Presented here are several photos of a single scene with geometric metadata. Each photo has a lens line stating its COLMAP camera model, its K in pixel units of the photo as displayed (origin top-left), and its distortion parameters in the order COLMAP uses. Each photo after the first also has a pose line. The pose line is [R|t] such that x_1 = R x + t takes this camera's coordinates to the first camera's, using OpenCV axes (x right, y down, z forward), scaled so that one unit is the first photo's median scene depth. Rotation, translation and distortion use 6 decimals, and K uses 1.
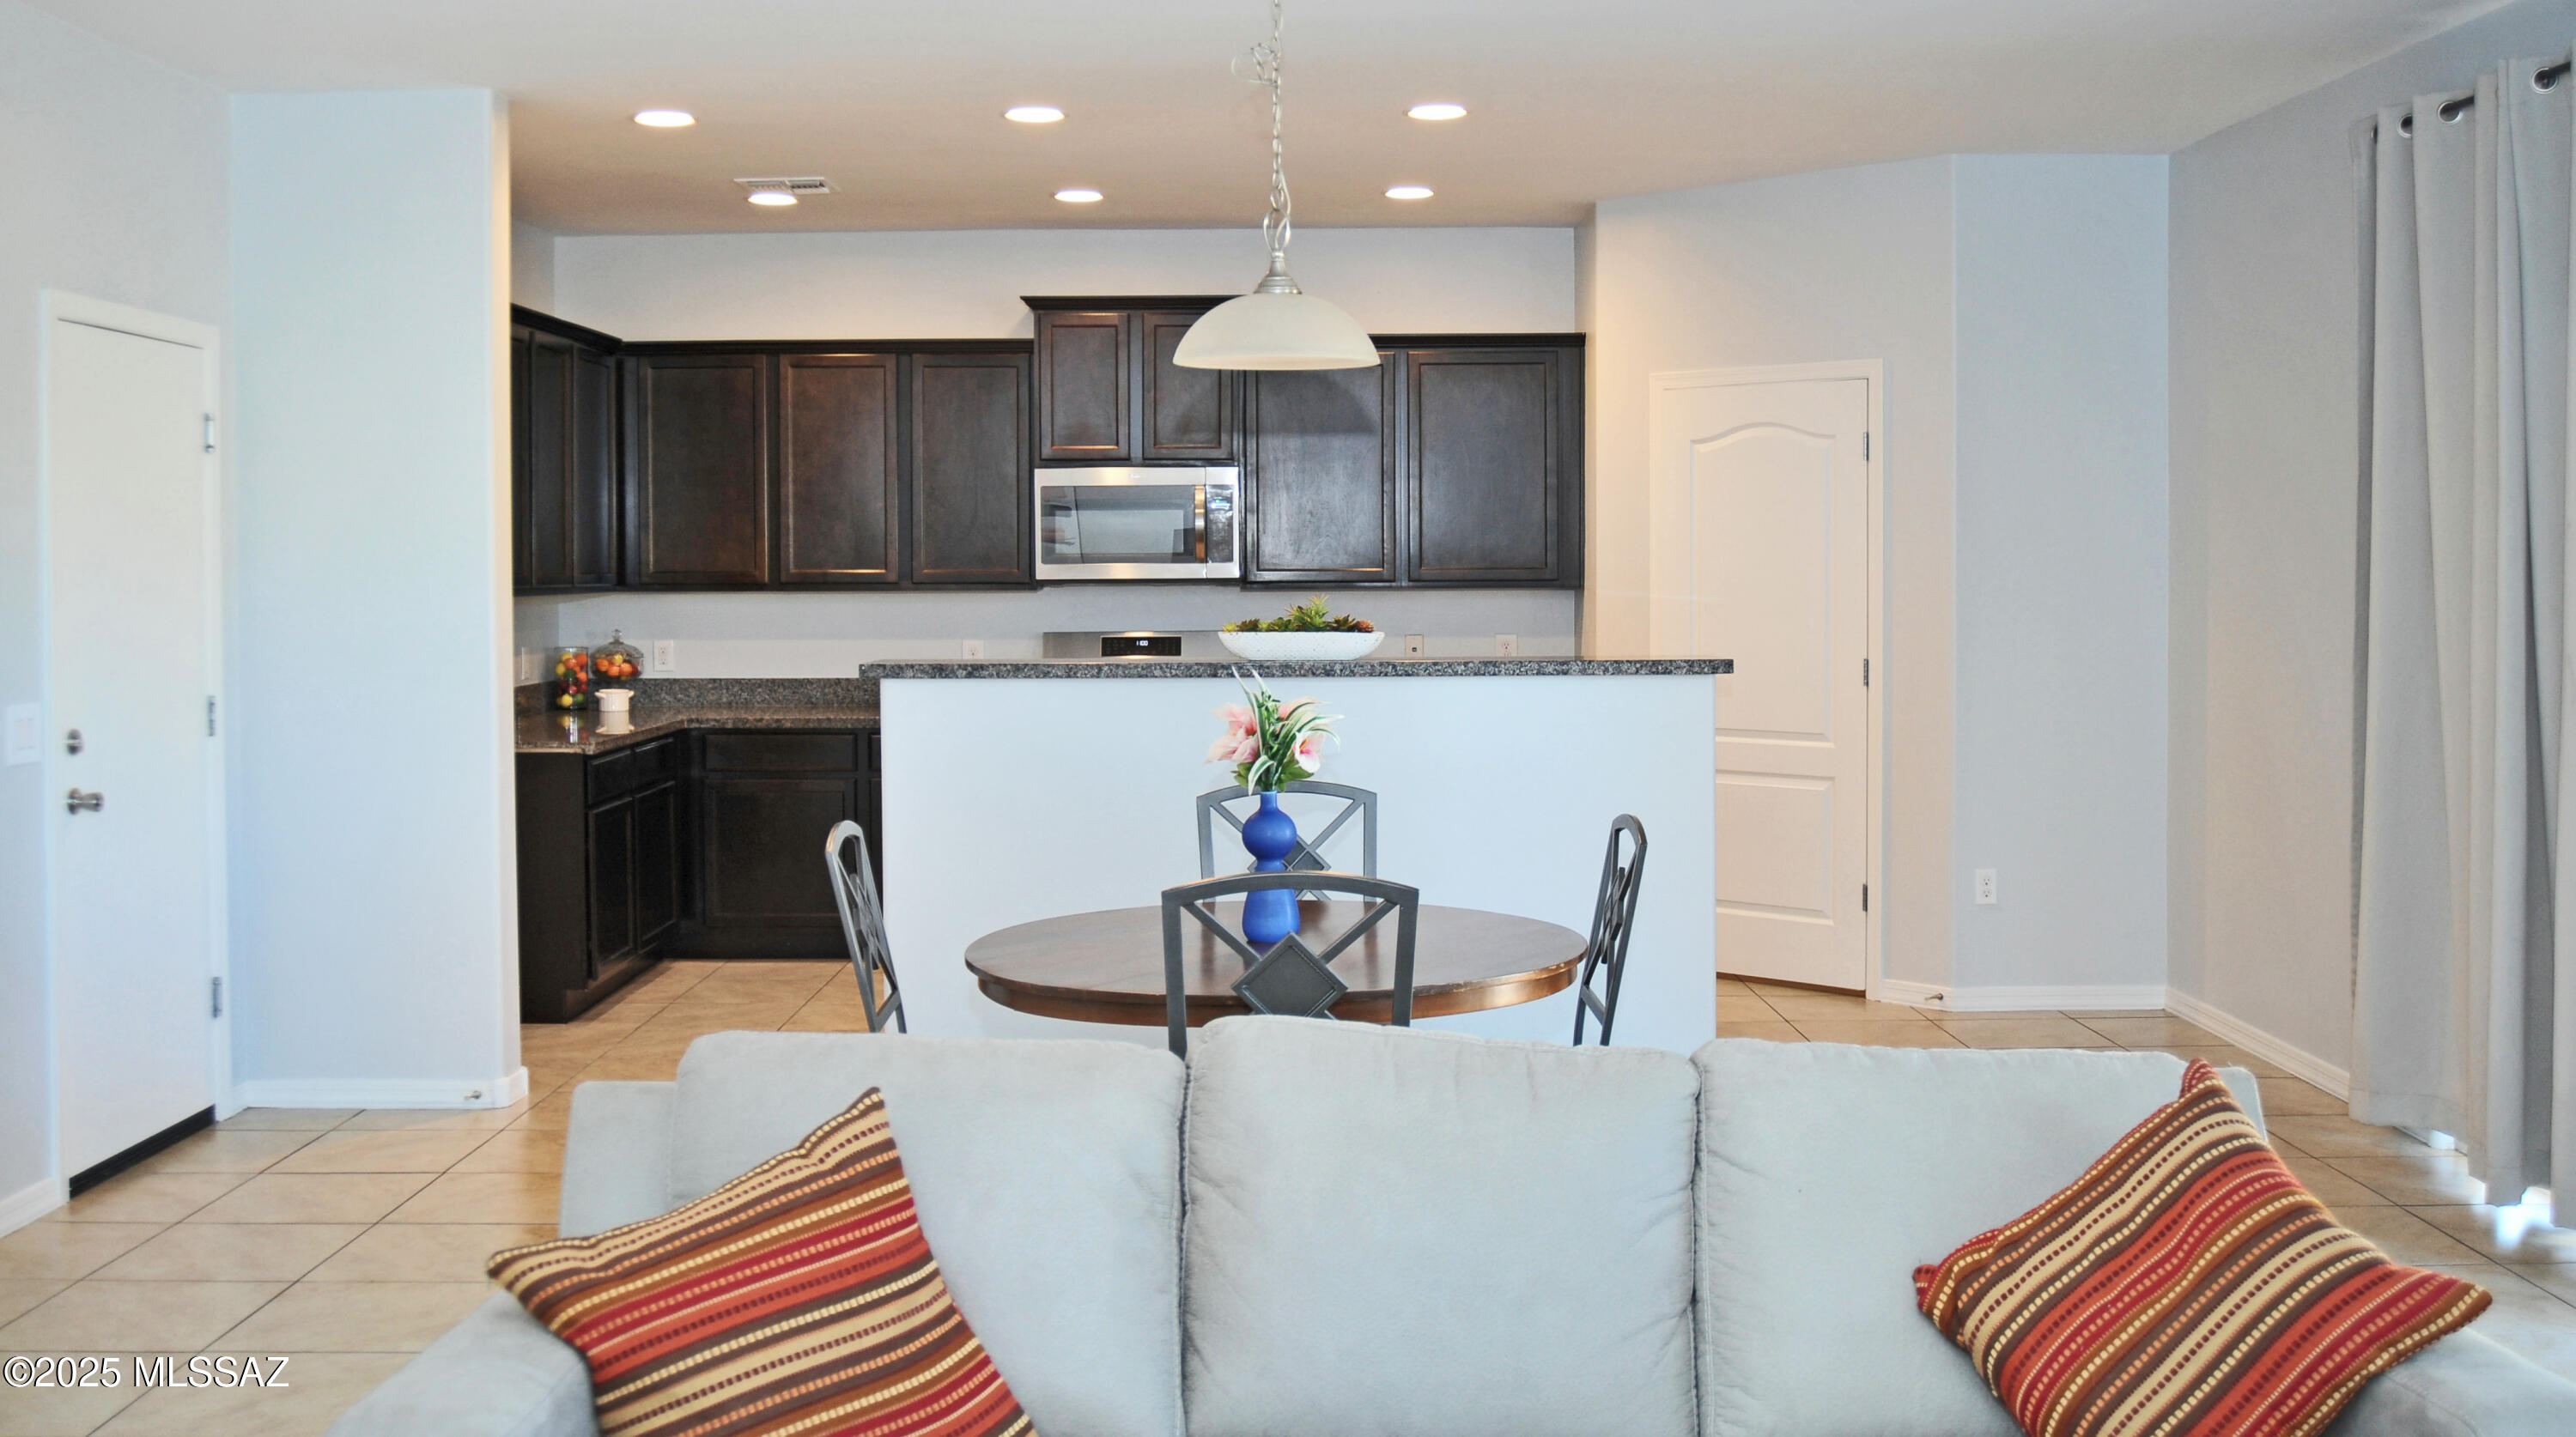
lens RADIAL K [[2481.0, 0, 1288.5], [0, 2481.0, 655.1], [0, 0, 1]] dist [-0.043574, -0.002340]
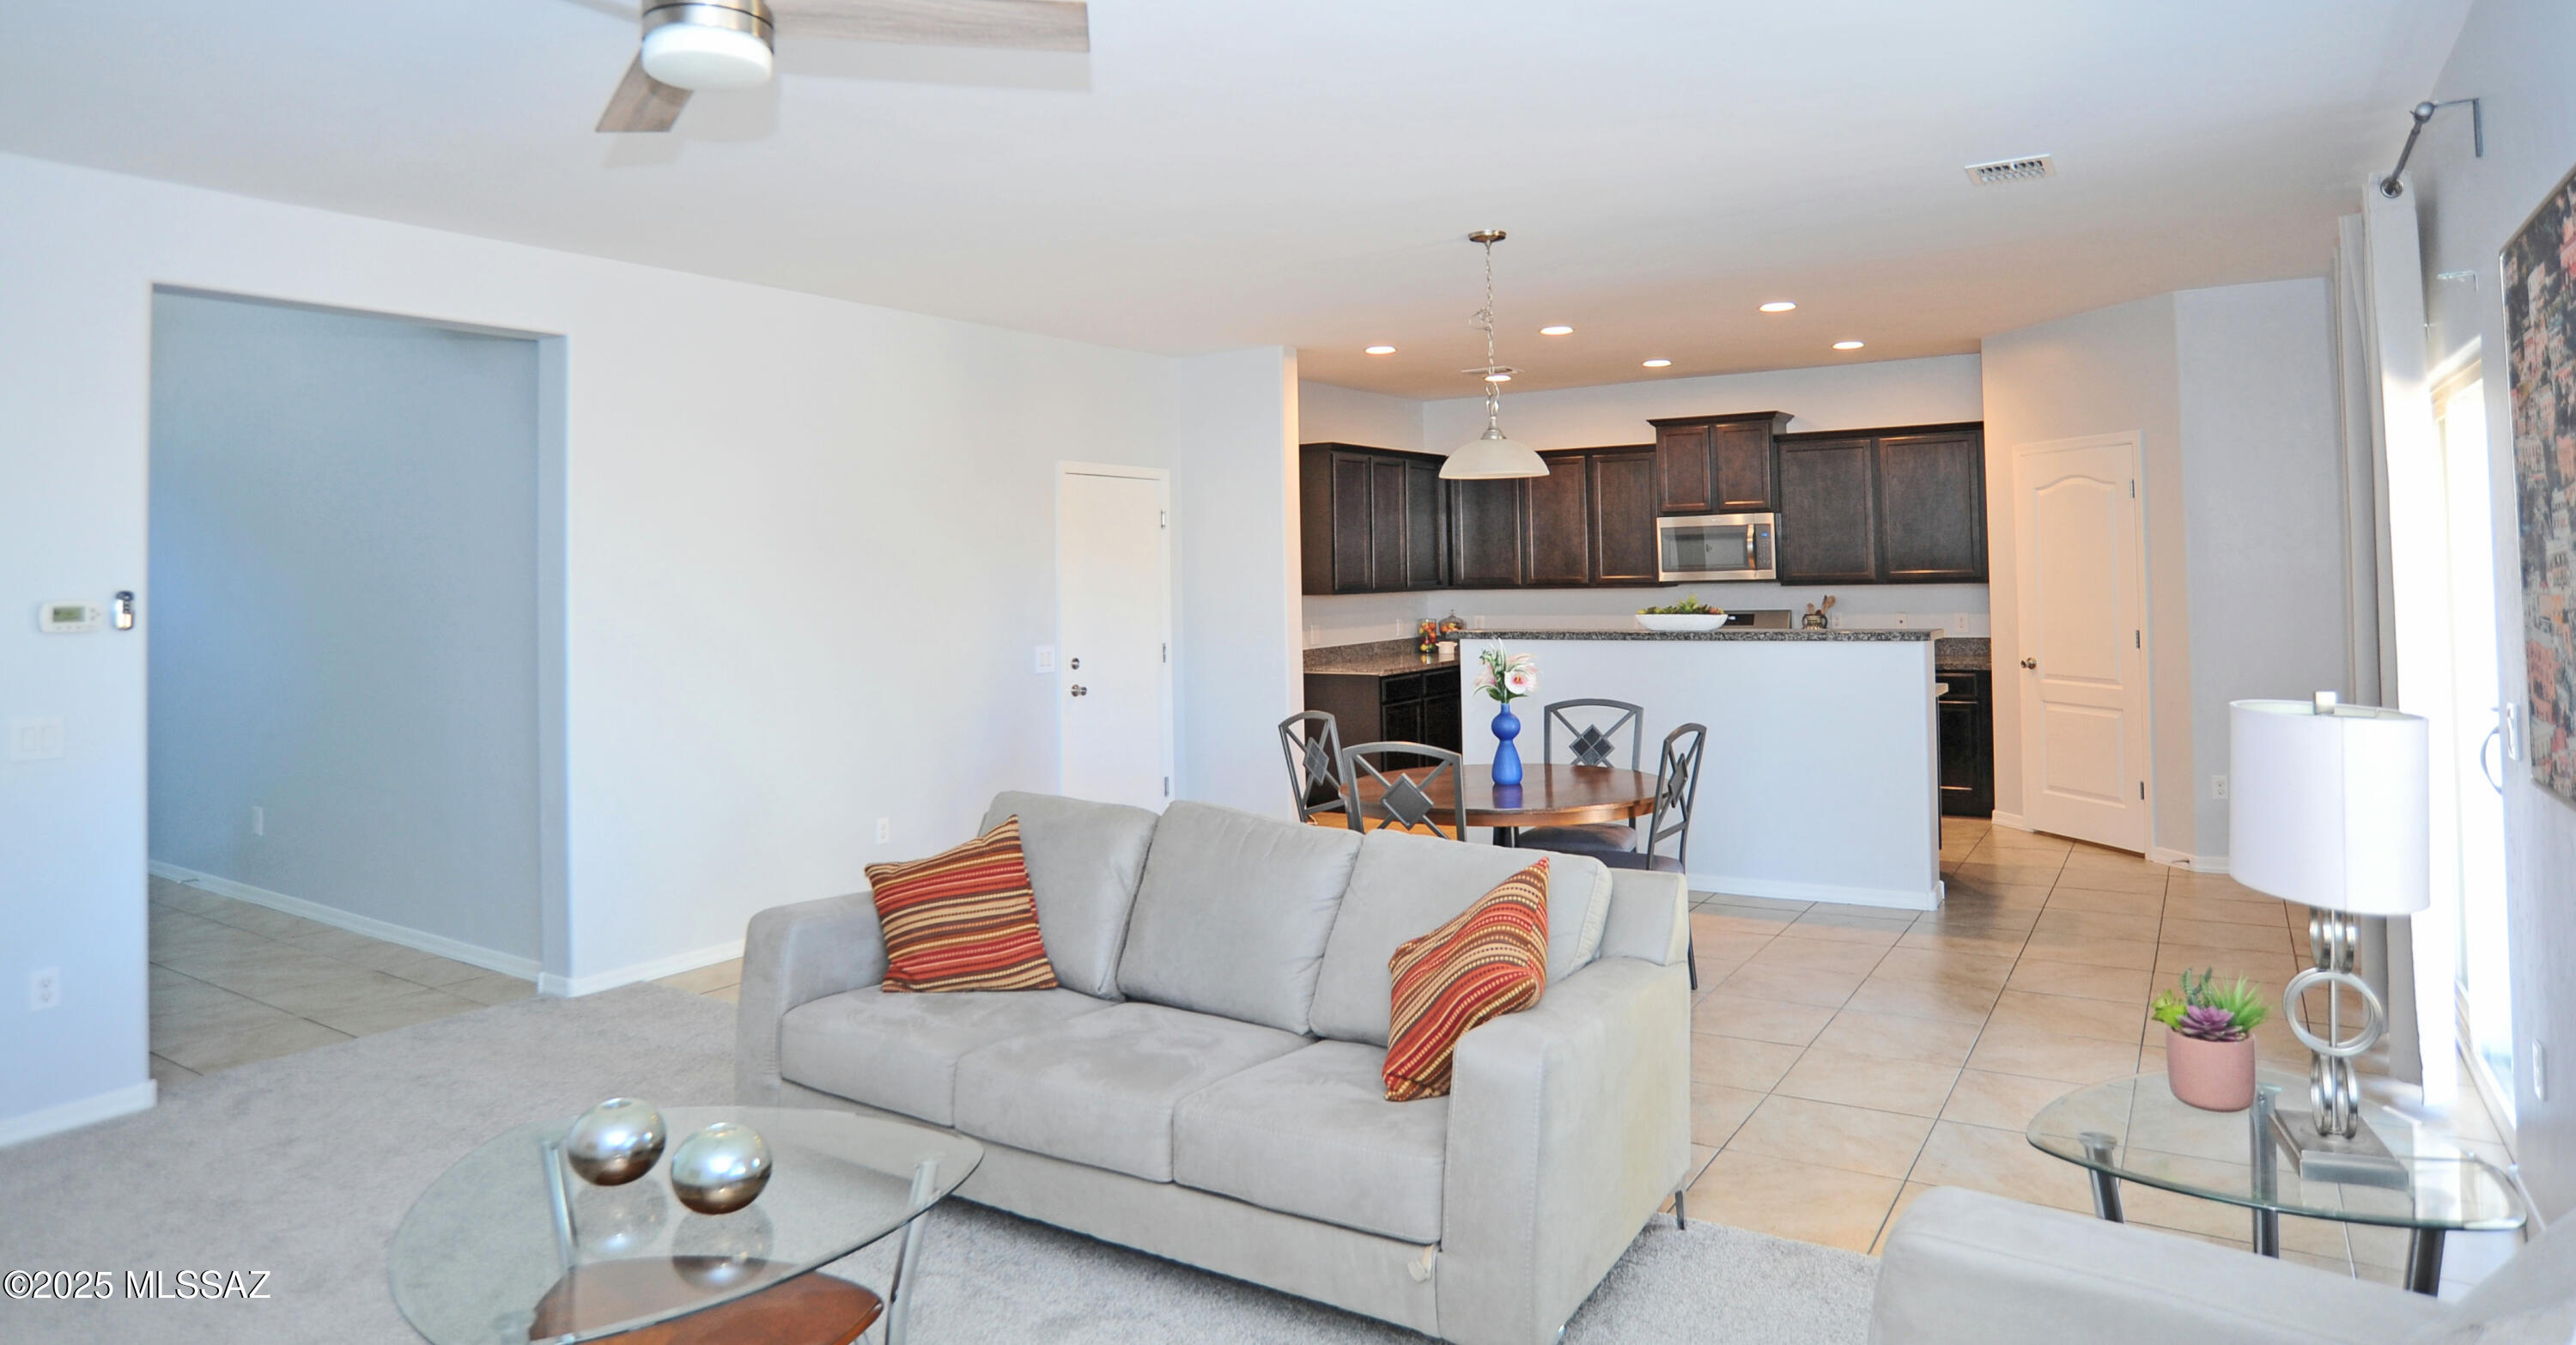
lens RADIAL K [[1489.9, 0, 1288.9], [0, 1489.9, 539.1], [0, 0, 1]] dist [-0.072522, 0.000522]
pose [[0.838502, -0.024768, -0.544335, 0.256231], [-0.004086, 0.998652, -0.051735, -0.005225], [0.544883, 0.045604, 0.837271, -0.014190]]
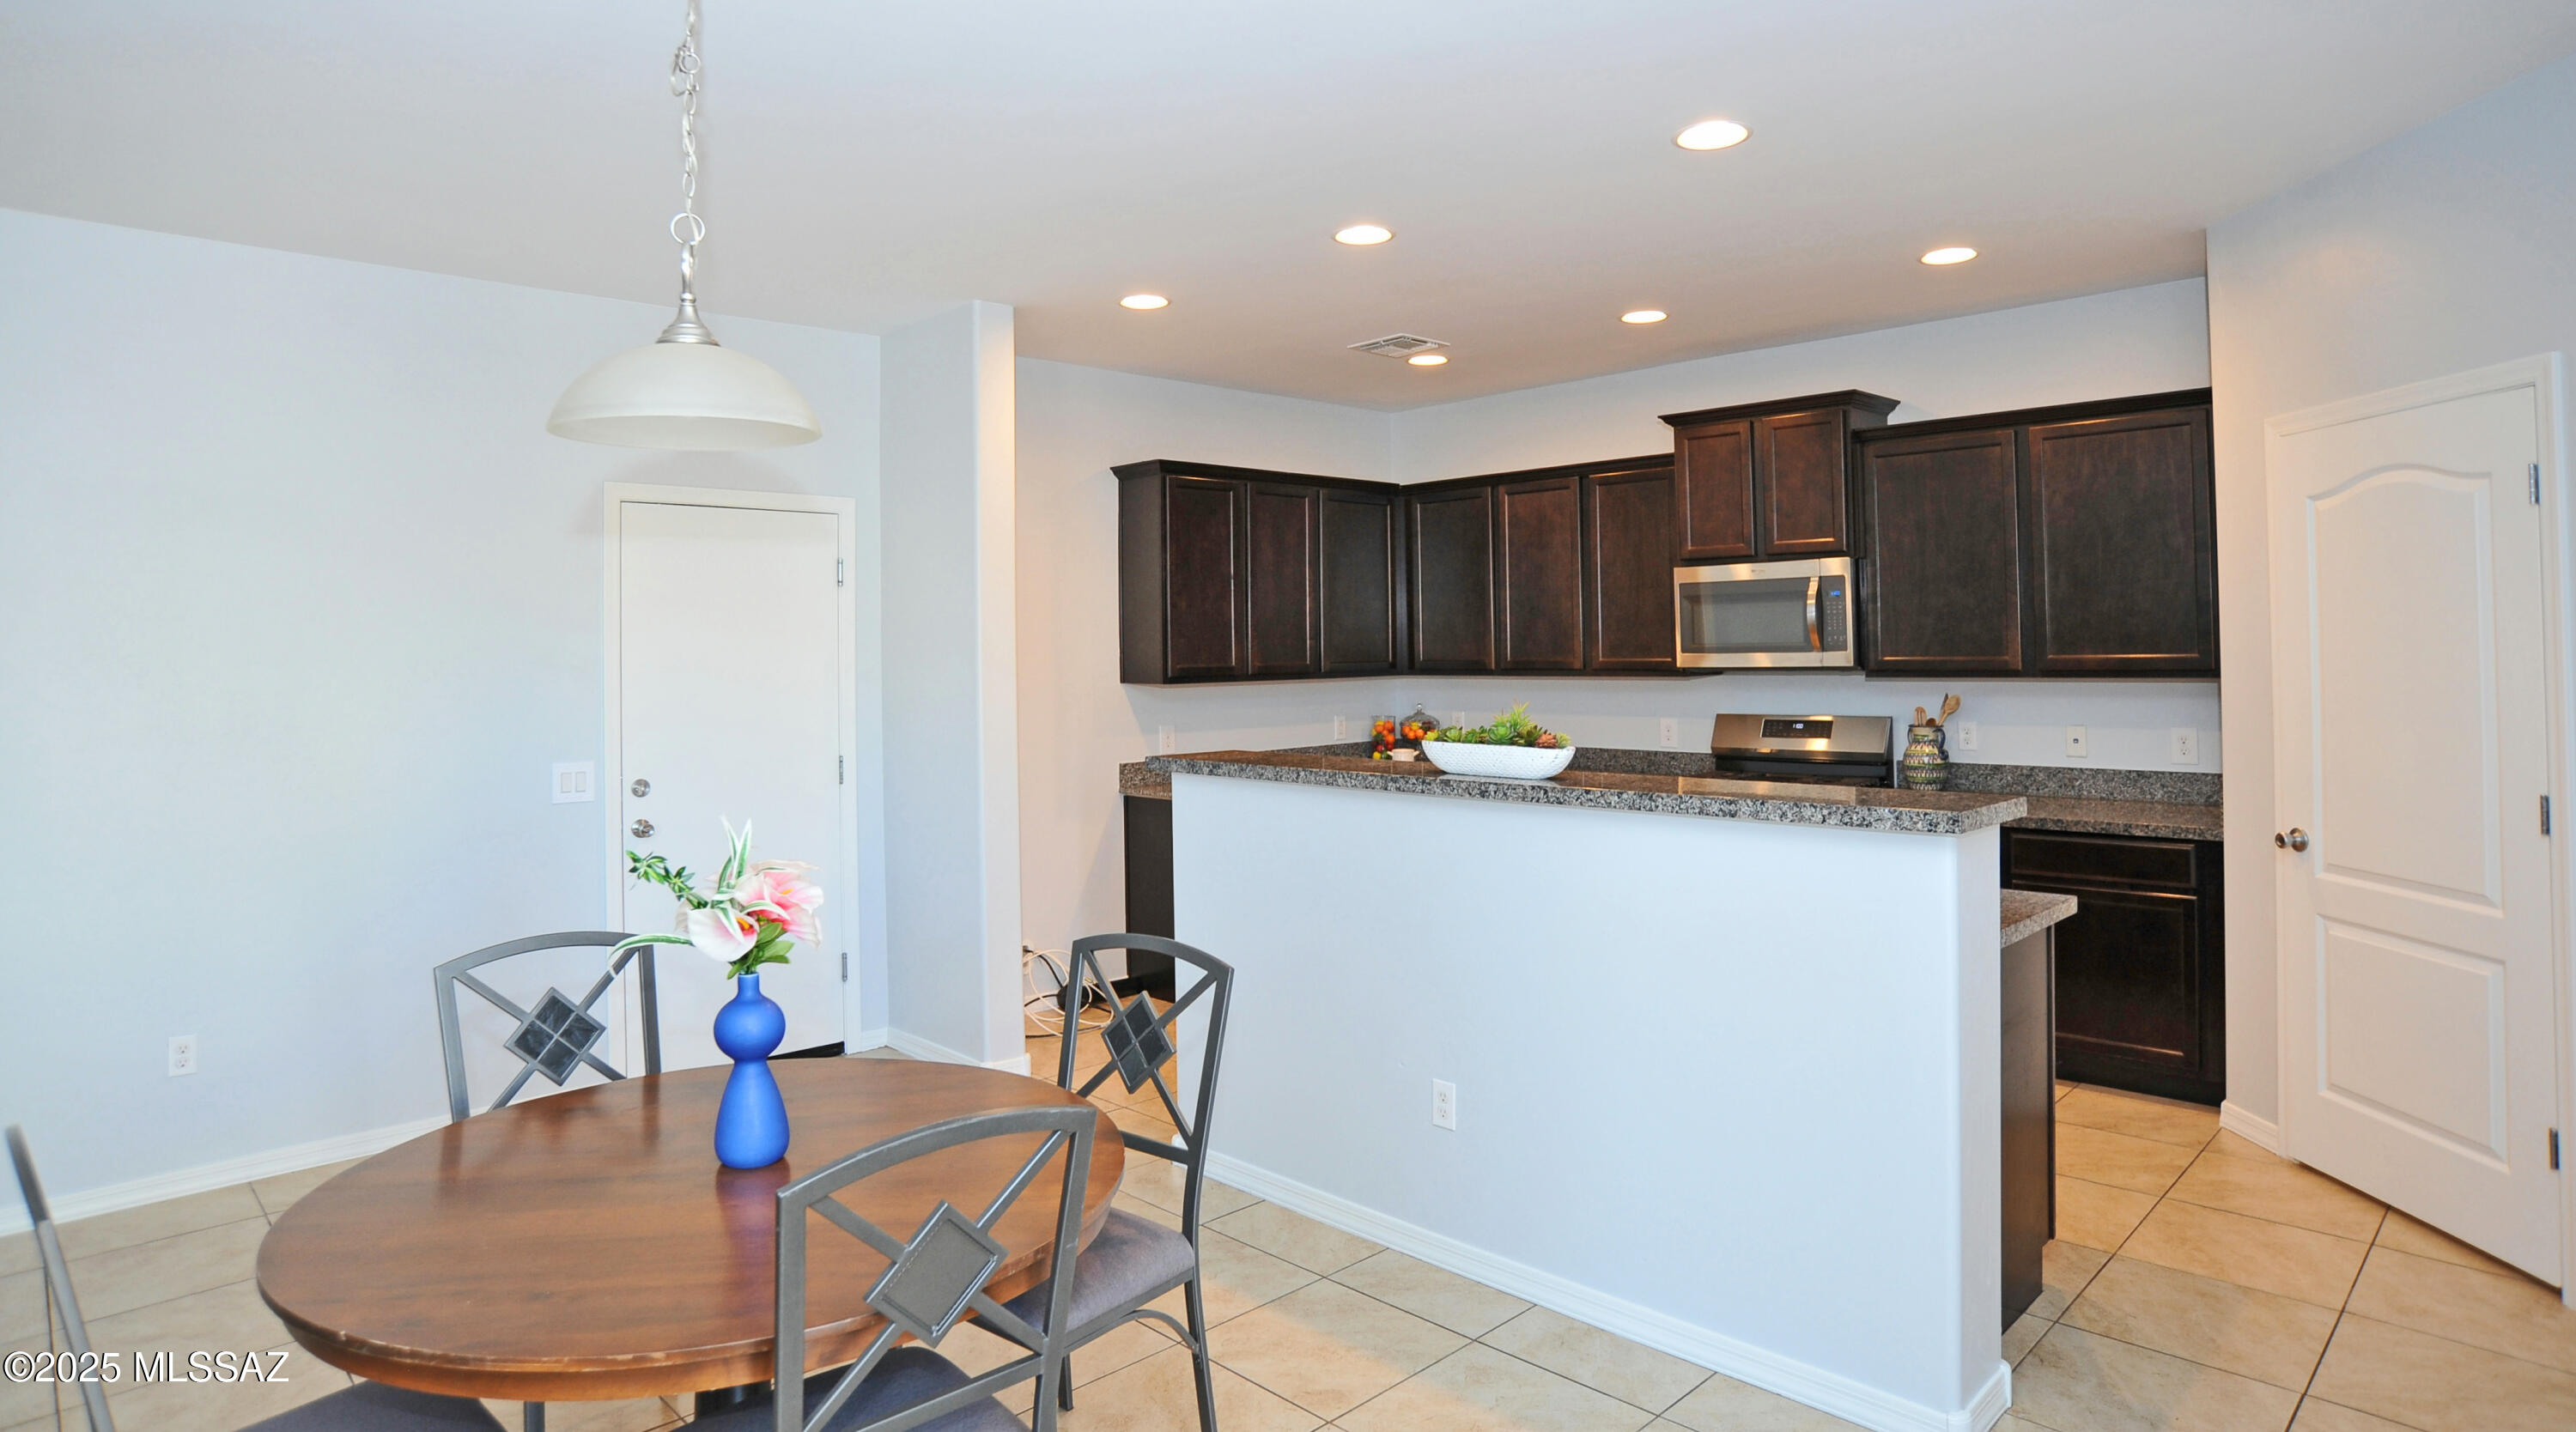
lens RADIAL K [[1415.4, 0, 1262.5], [0, 1415.4, 628.6], [0, 0, 1]] dist [-0.097352, 0.044018]
pose [[0.689603, -0.015334, -0.724025, 0.233991], [-0.015853, 0.999217, -0.036262, -0.022821], [0.724014, 0.036484, 0.688820, 0.445879]]
